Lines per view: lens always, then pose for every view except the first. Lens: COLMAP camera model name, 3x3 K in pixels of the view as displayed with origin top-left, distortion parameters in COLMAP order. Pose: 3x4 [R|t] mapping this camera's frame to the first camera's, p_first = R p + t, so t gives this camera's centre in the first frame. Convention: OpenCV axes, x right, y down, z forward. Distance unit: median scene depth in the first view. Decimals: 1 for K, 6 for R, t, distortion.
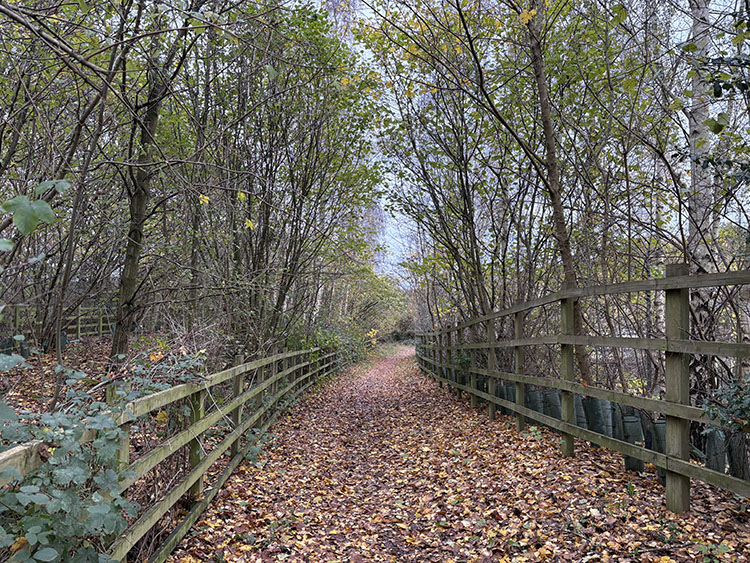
lens RADIAL K [[565.0, 0, 362.9], [0, 565.0, 260.0], [0, 0, 1]] dist [-0.000705, -0.000322]
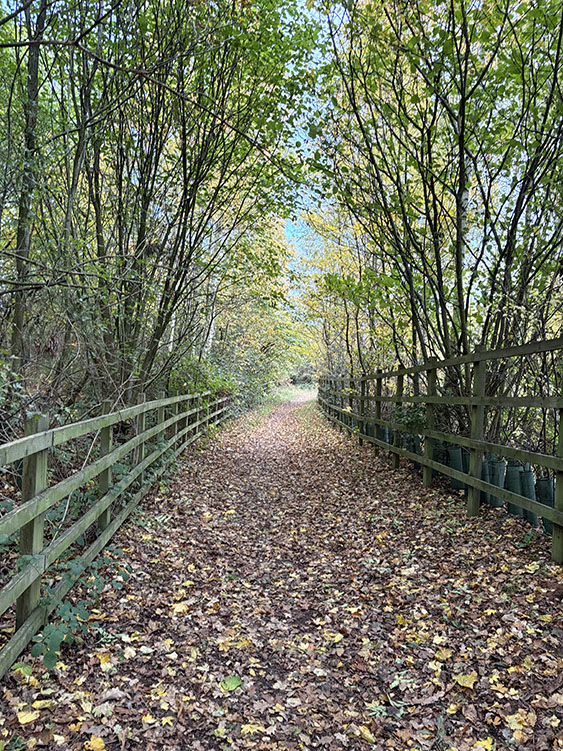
lens RADIAL K [[565.8, 0, 281.5], [0, 565.8, 375.5], [0, 0, 1]] dist [-0.000705, -0.000322]
pose [[0.998407, 0.033842, 0.045137, -0.021742], [-0.039311, 0.991206, 0.126356, 0.043625], [-0.040464, -0.127929, 0.990958, 0.331971]]
